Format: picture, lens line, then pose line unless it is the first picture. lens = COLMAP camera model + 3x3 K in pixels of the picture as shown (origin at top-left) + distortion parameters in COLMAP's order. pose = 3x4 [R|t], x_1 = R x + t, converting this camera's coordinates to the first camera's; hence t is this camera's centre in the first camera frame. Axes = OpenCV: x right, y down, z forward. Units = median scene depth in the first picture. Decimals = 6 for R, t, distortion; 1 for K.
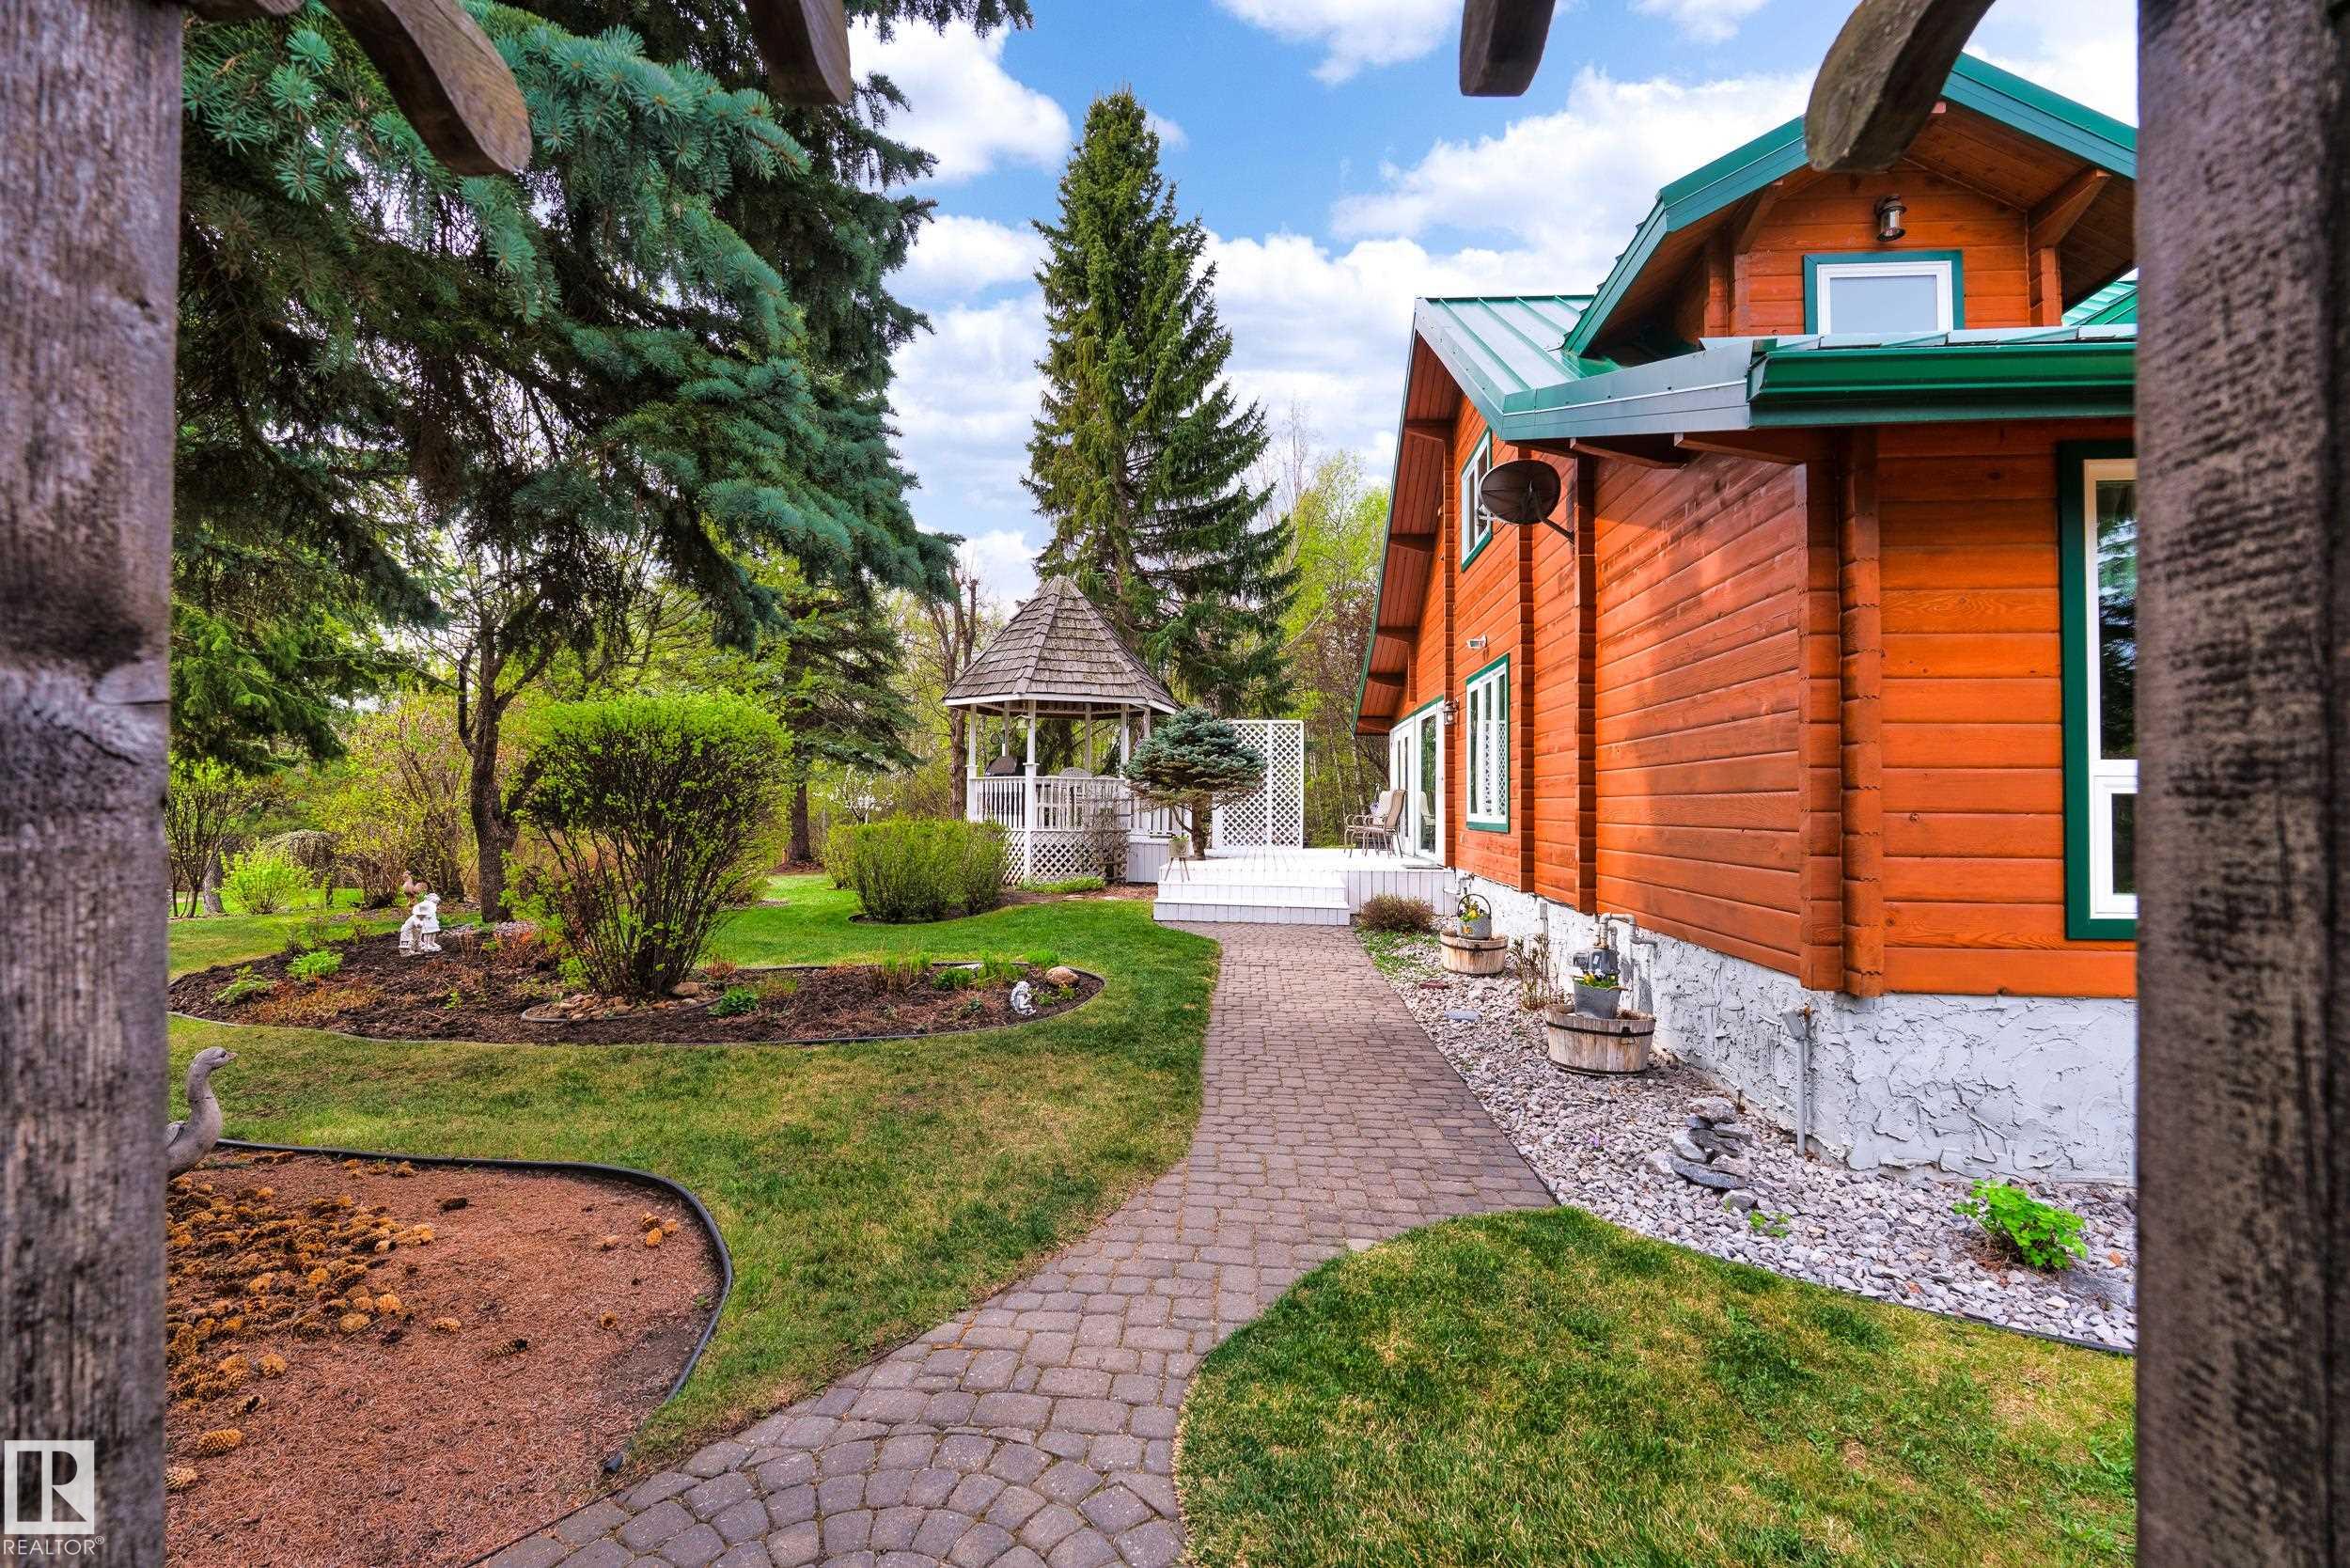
lens RADIAL K [[1062.2, 0, 1175.0], [0, 1062.2, 784.0], [0, 0, 1]] dist [-0.007403, 0.000974]
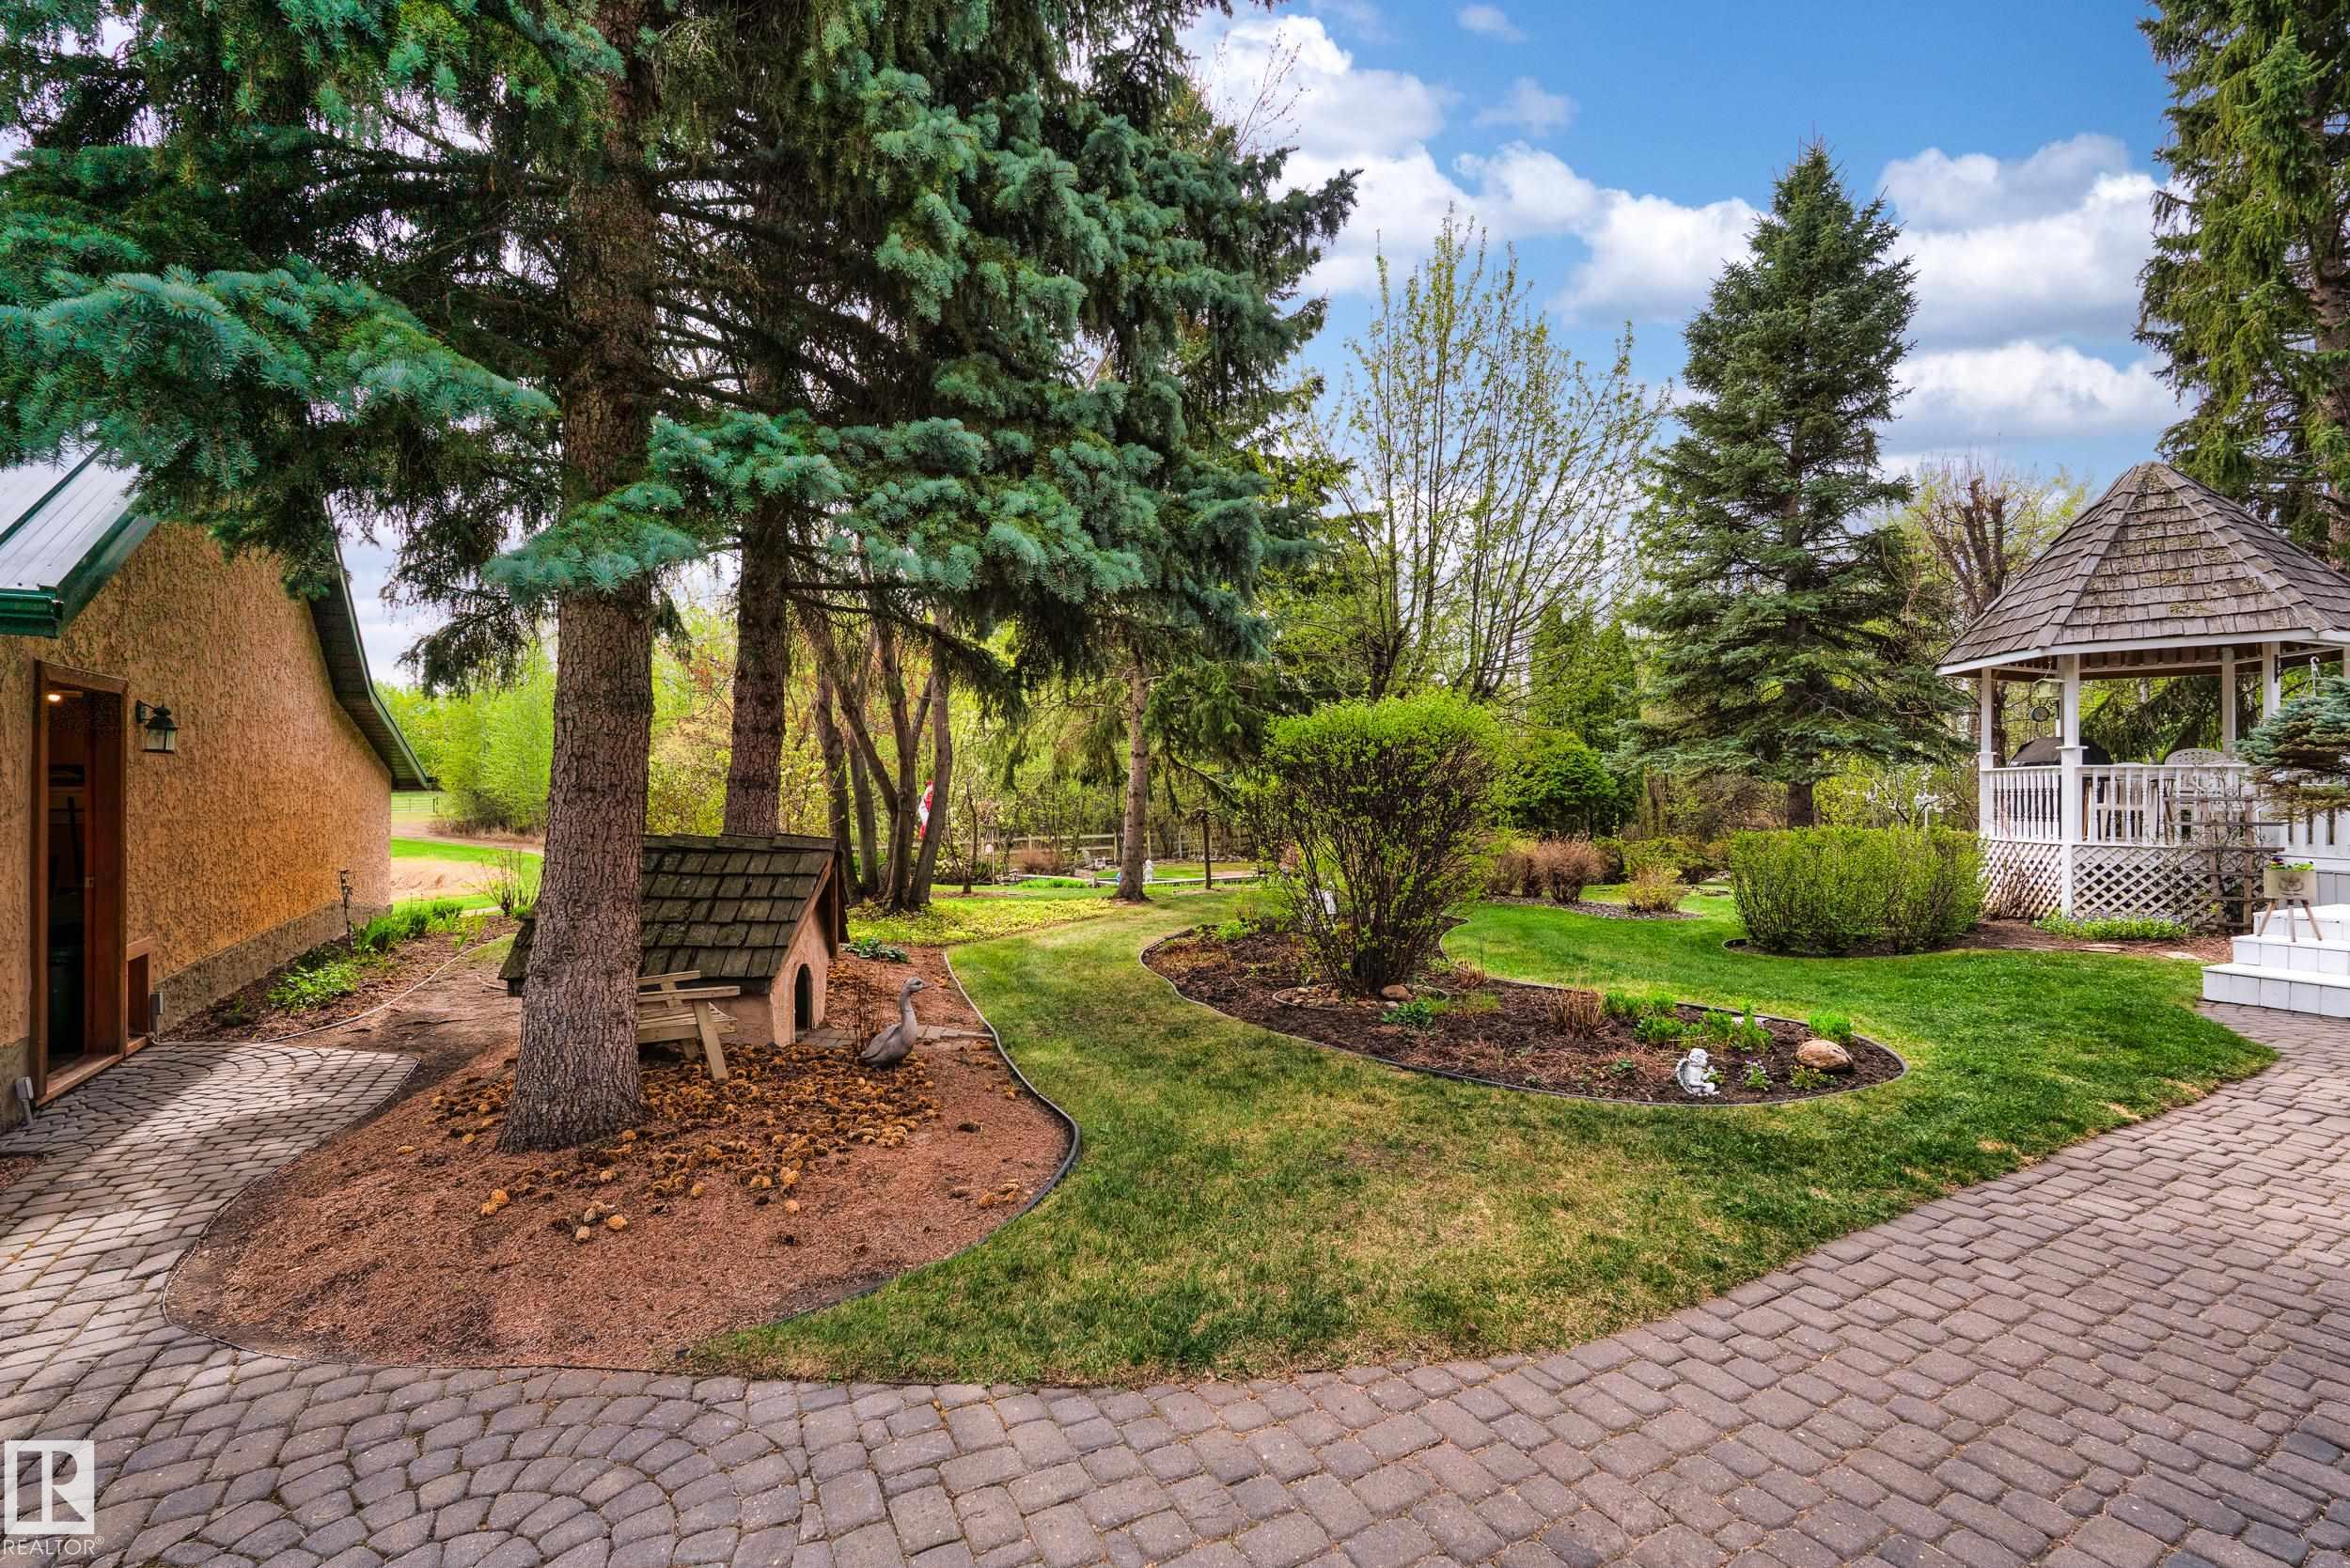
lens RADIAL K [[1062.2, 0, 1175.0], [0, 1062.2, 784.0], [0, 0, 1]] dist [-0.007403, 0.000974]
pose [[0.526185, -0.016471, -0.850211, 0.168955], [0.017252, 0.999813, -0.008692, 0.000760], [0.850195, -0.010094, 0.526371, 0.172816]]
